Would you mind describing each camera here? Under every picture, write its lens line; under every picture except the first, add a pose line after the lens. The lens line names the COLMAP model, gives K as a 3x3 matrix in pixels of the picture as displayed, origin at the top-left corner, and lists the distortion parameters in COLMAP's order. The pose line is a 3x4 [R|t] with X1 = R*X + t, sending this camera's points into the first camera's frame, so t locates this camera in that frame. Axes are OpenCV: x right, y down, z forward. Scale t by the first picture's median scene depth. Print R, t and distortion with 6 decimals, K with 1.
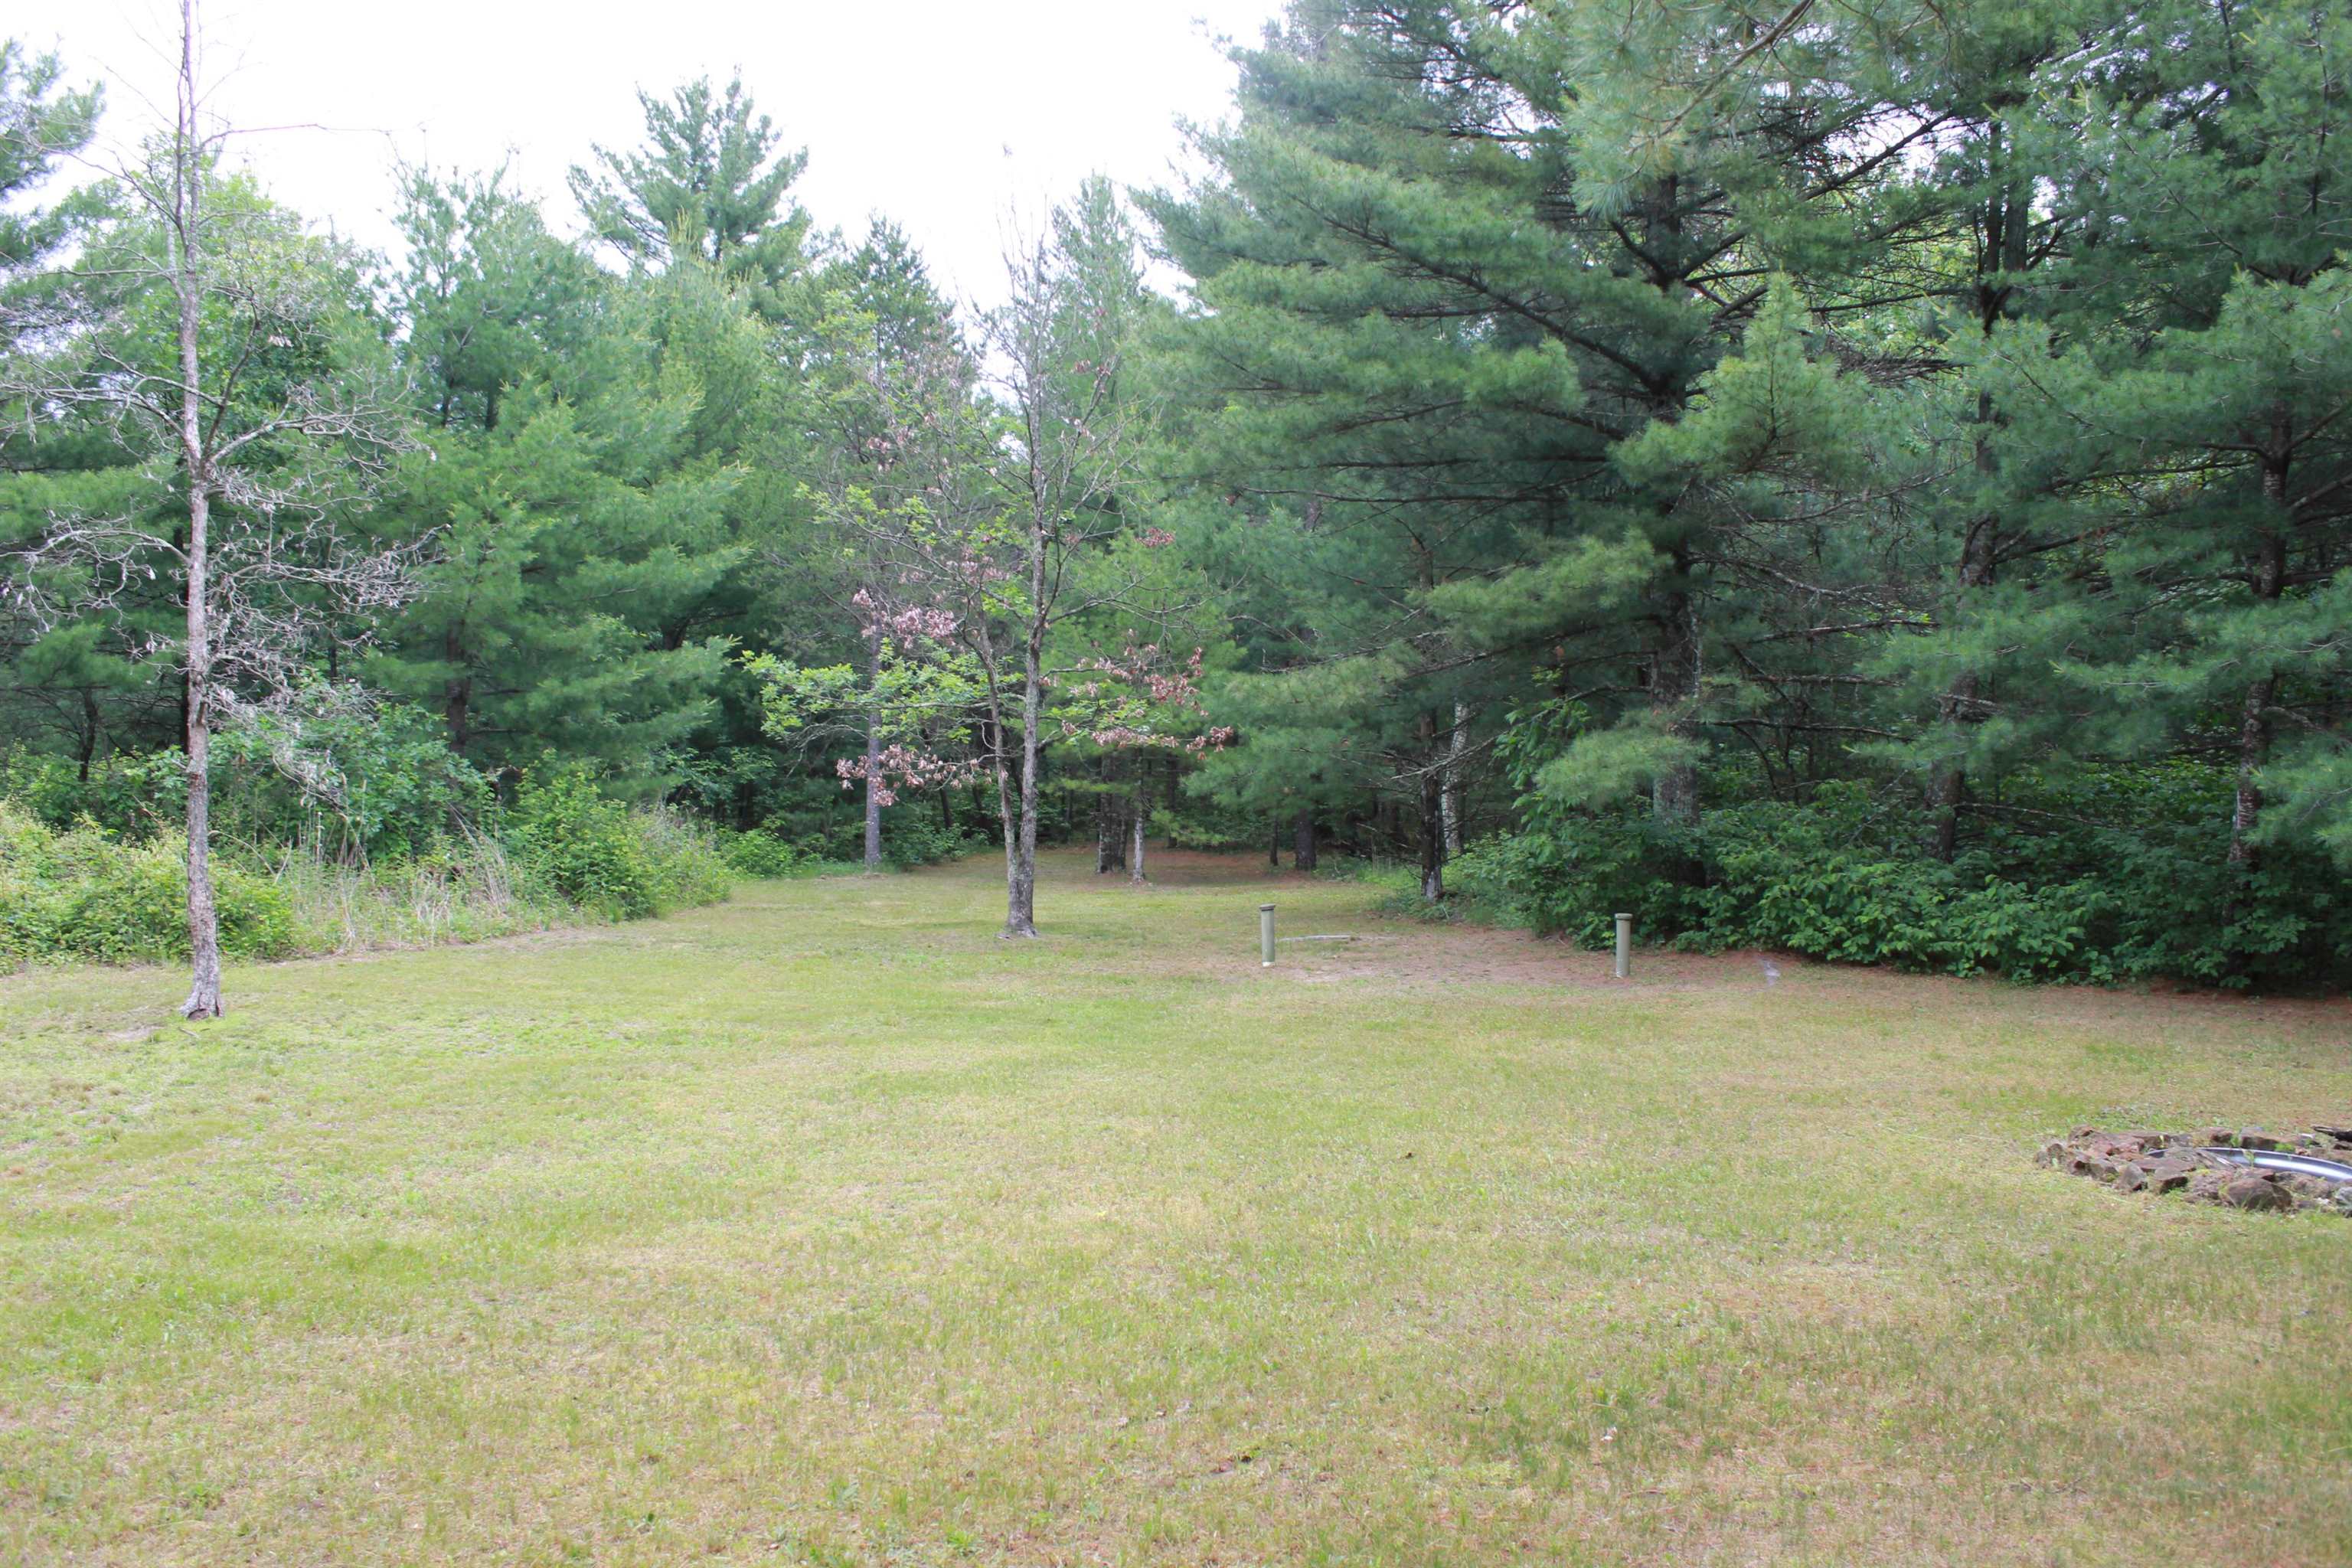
lens RADIAL K [[1989.2, 0, 1169.8], [0, 1989.2, 784.1], [0, 0, 1]] dist [-0.153494, 0.132969]
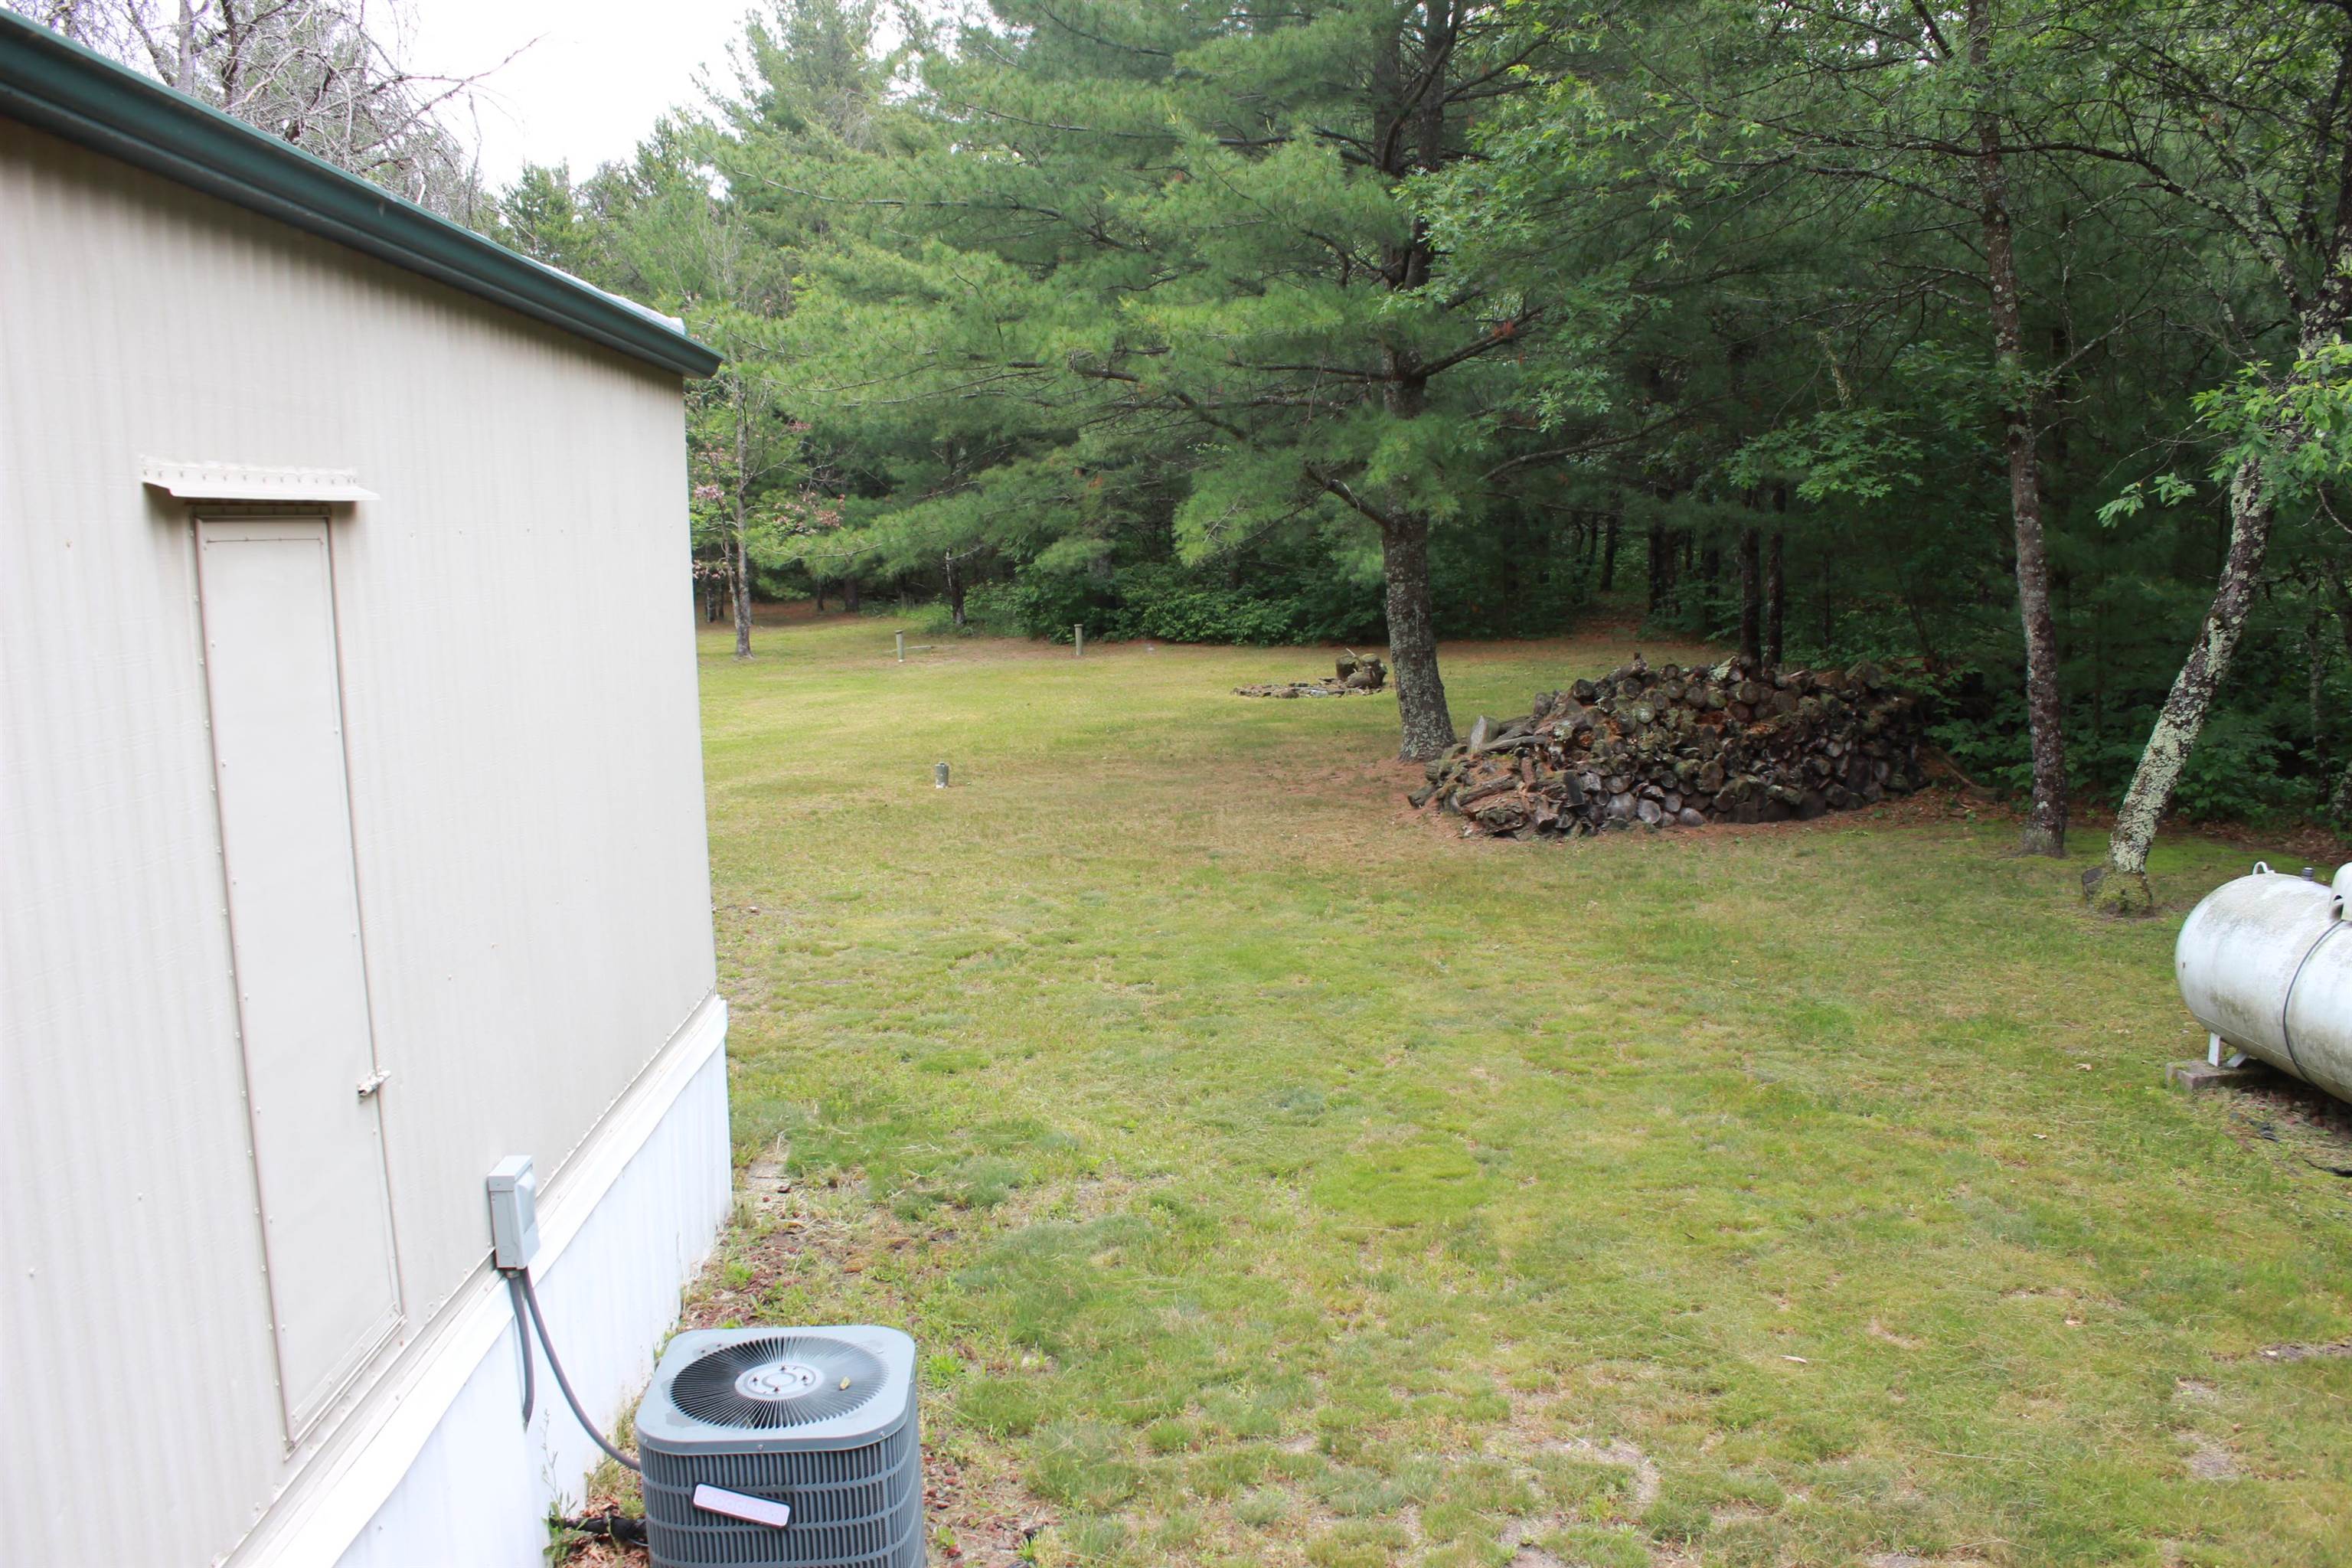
lens RADIAL K [[1989.2, 0, 1182.6], [0, 1989.2, 786.3], [0, 0, 1]] dist [-0.153494, 0.132969]
pose [[0.954618, -0.080513, 0.286745, -0.266356], [0.040706, 0.989004, 0.142178, -0.055803], [-0.295039, -0.124054, 0.947398, -0.988767]]
